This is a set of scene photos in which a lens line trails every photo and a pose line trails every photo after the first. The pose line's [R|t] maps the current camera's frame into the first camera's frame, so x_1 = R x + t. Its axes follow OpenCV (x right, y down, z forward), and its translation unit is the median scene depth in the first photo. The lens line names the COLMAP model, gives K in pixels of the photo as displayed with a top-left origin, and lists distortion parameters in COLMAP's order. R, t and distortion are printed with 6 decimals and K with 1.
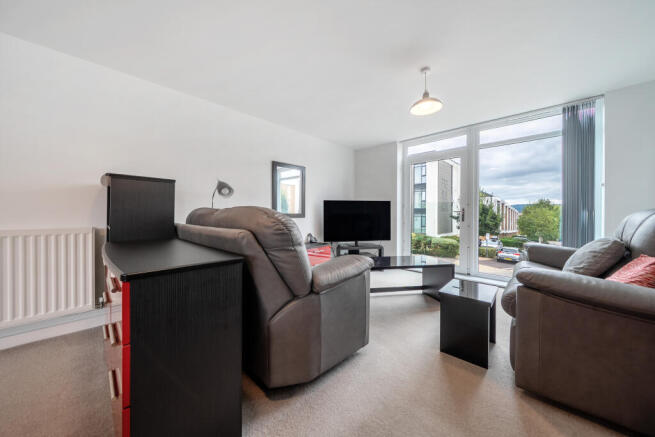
lens RADIAL K [[224.5, 0, 320.4], [0, 224.5, 215.7], [0, 0, 1]] dist [-0.002418, -0.000069]
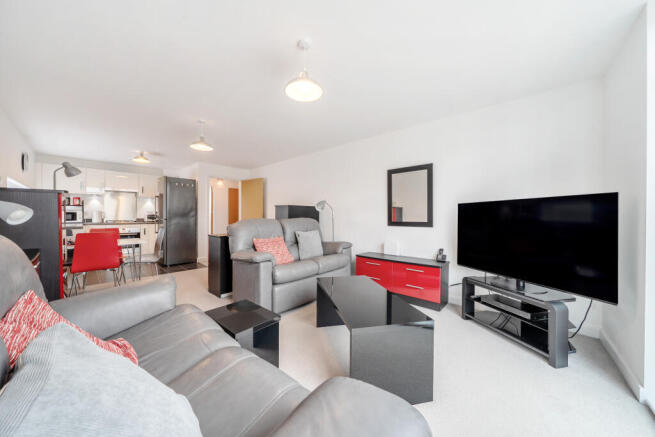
lens RADIAL K [[224.5, 0, 320.4], [0, 224.5, 215.7], [0, 0, 1]] dist [-0.002418, -0.000069]
pose [[0.048629, -0.001842, -0.998815, 0.738797], [-0.009833, 0.999949, -0.002323, -0.026088], [0.998768, 0.009934, 0.048609, 0.580512]]
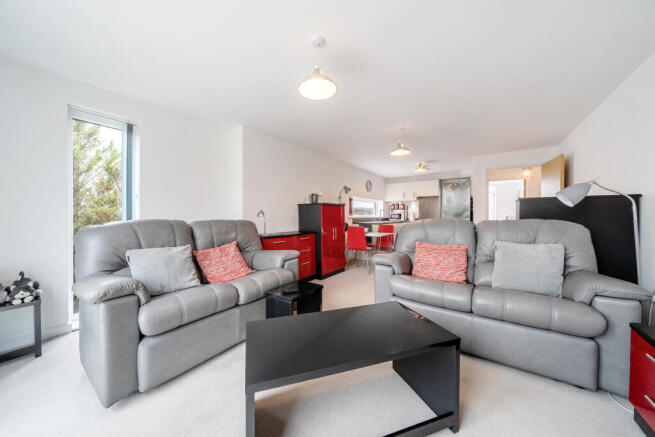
lens RADIAL K [[224.5, 0, 320.4], [0, 224.5, 215.7], [0, 0, 1]] dist [-0.002418, -0.000069]
pose [[-0.988551, -0.002231, -0.150869, 0.345768], [-0.003272, 0.999973, 0.006654, -0.029065], [0.150850, 0.007071, -0.988531, 1.015428]]
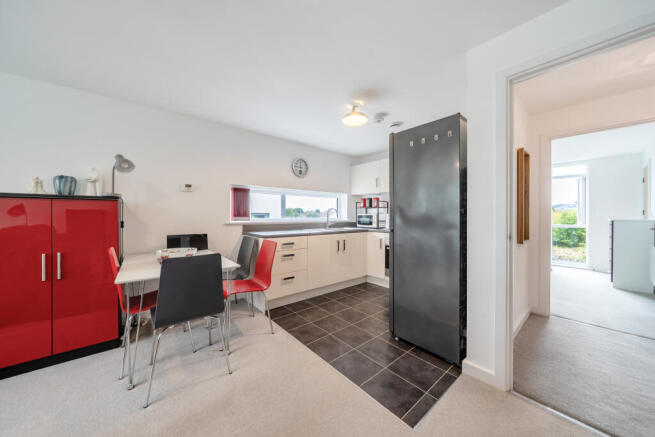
lens RADIAL K [[224.5, 0, 320.4], [0, 224.5, 215.7], [0, 0, 1]] dist [-0.002418, -0.000069]
pose [[-0.995262, -0.005177, 0.097094, -0.475029], [-0.004234, 0.999942, 0.009915, -0.043171], [-0.097139, 0.009457, -0.995226, 0.340031]]
